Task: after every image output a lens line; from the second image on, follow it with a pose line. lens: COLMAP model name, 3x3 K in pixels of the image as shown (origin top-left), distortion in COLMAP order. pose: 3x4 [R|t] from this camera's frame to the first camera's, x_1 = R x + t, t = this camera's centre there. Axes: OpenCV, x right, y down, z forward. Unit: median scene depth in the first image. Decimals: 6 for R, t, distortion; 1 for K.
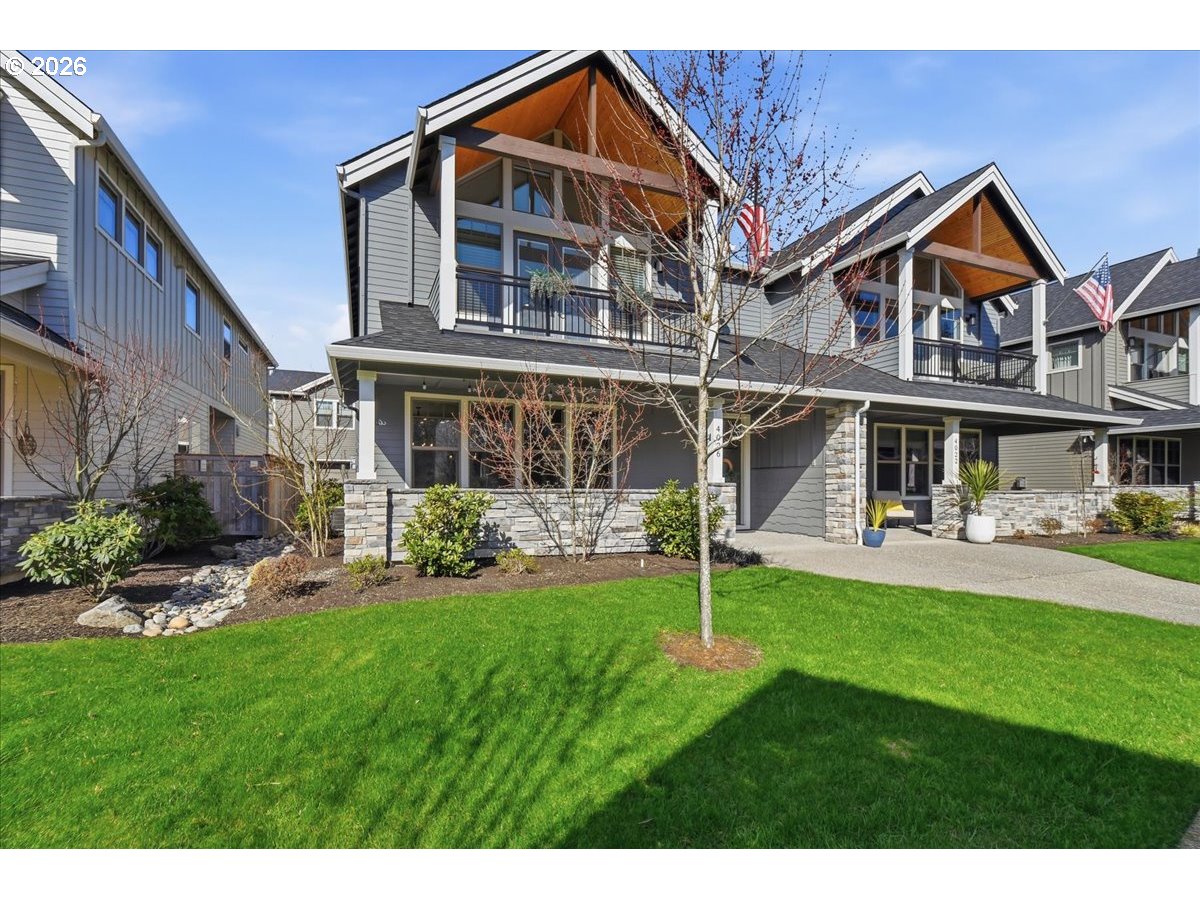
lens RADIAL K [[562.4, 0, 591.9], [0, 562.4, 479.6], [0, 0, 1]] dist [0.003864, -0.005595]
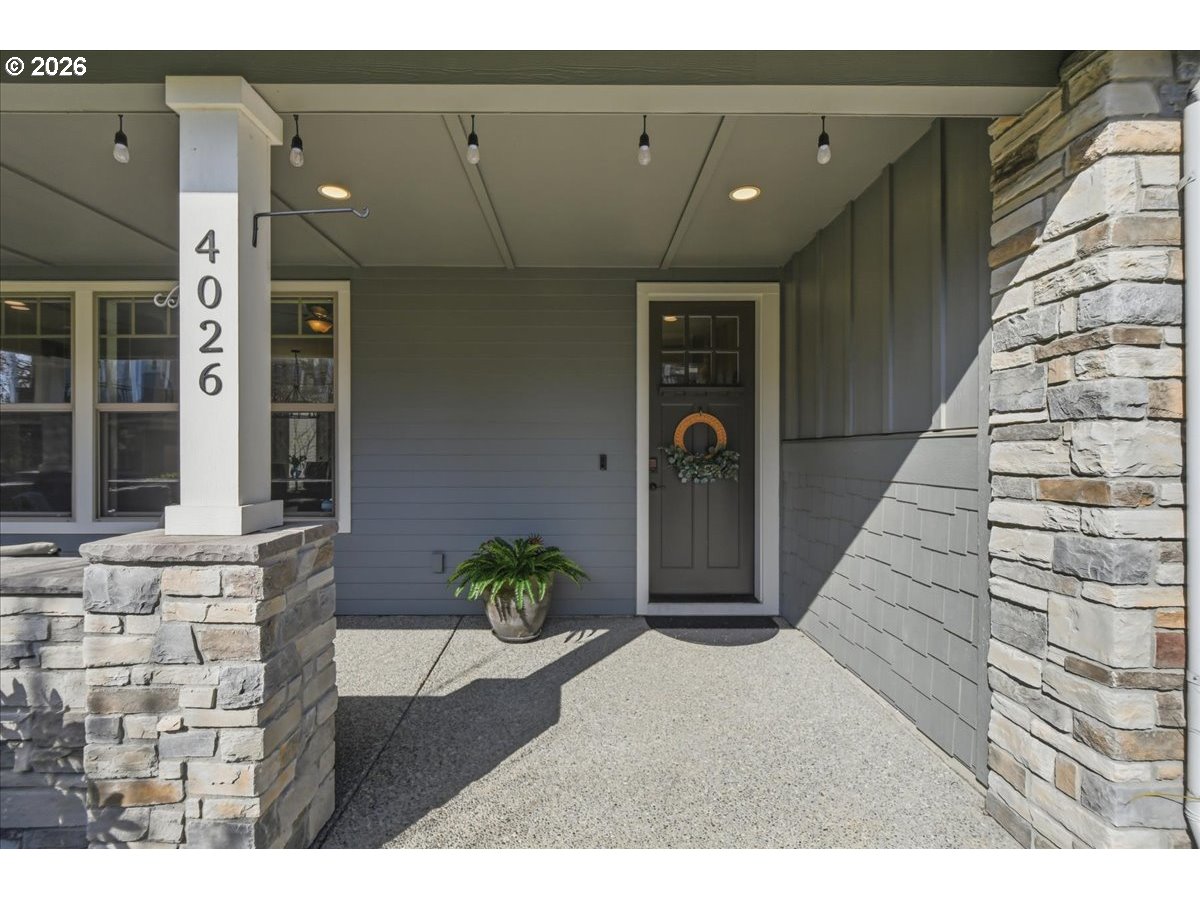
lens RADIAL K [[541.1, 0, 599.0], [0, 541.1, 448.9], [0, 0, 1]] dist [0.002252, -0.002919]
pose [[0.924662, -0.004545, -0.380763, 0.405888], [0.007001, 0.999963, 0.005064, -0.022233], [0.380726, -0.007348, 0.924659, 0.867829]]
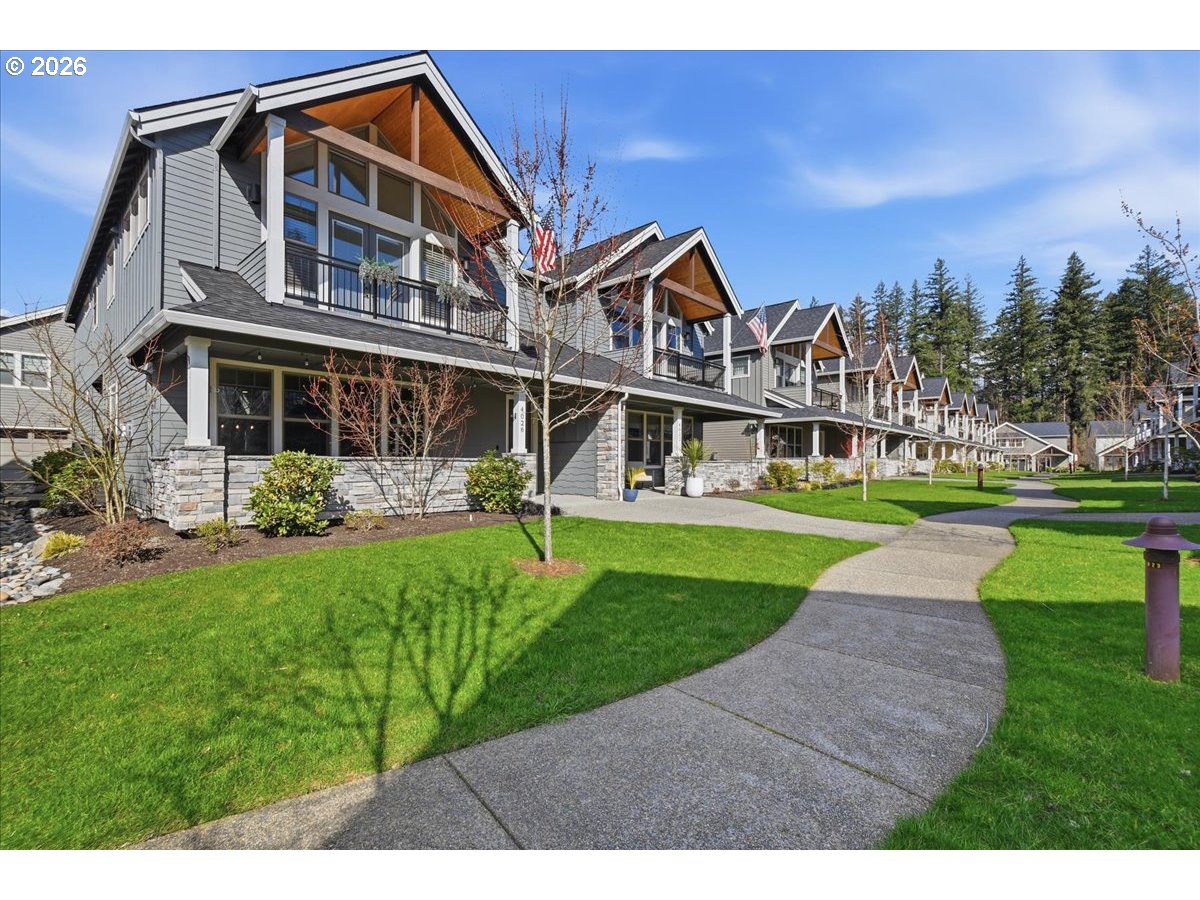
lens RADIAL K [[541.1, 0, 603.3], [0, 541.1, 454.3], [0, 0, 1]] dist [0.002252, -0.002919]
pose [[0.897641, 0.004201, 0.440707, -0.136172], [-0.002918, 0.999989, -0.003589, 0.012074], [-0.440718, 0.001935, 0.897644, -0.140974]]
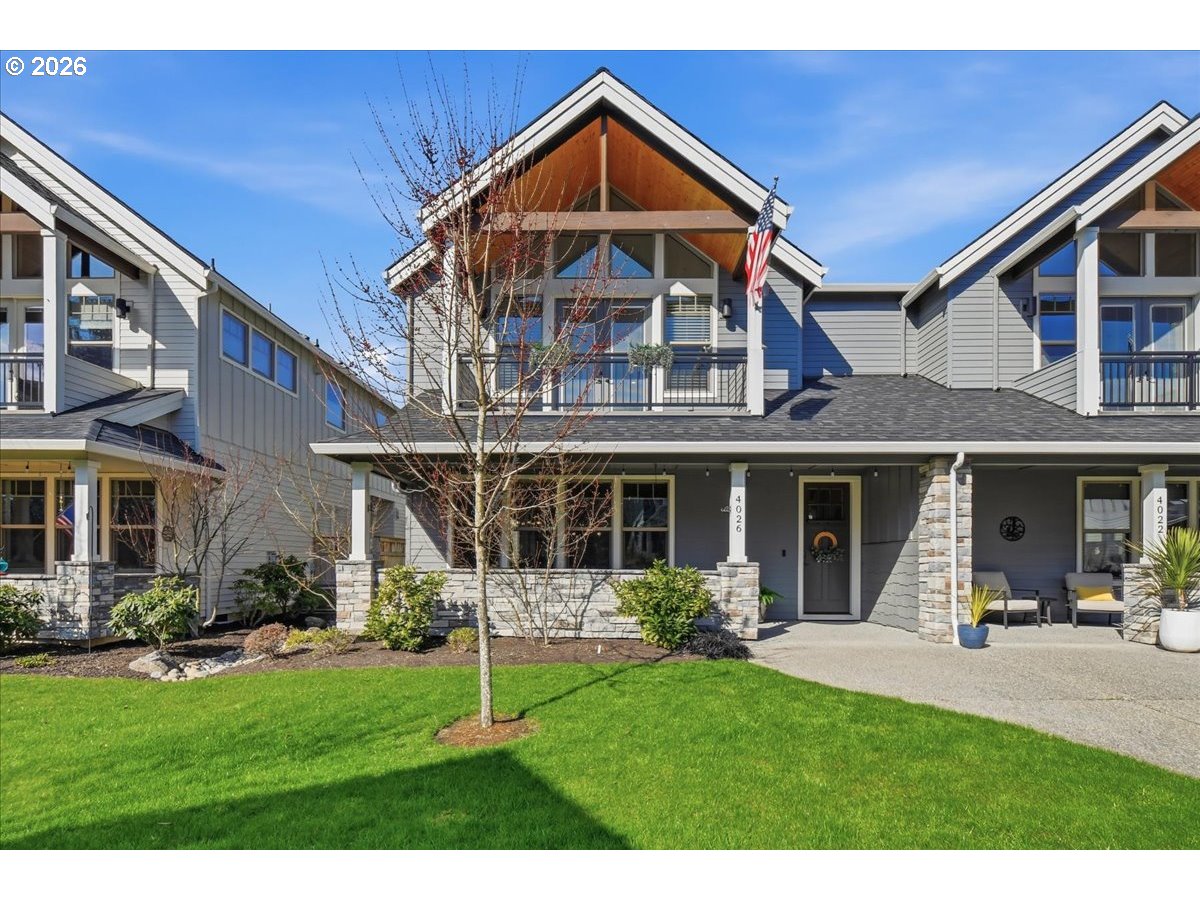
lens RADIAL K [[664.8, 0, 603.6], [0, 664.8, 556.7], [0, 0, 1]] dist [0.002466, -0.002193]
pose [[0.915212, -0.004706, -0.402946, 0.435226], [0.004915, 0.999988, -0.000515, -0.003480], [0.402943, -0.001509, 0.915224, -0.005142]]
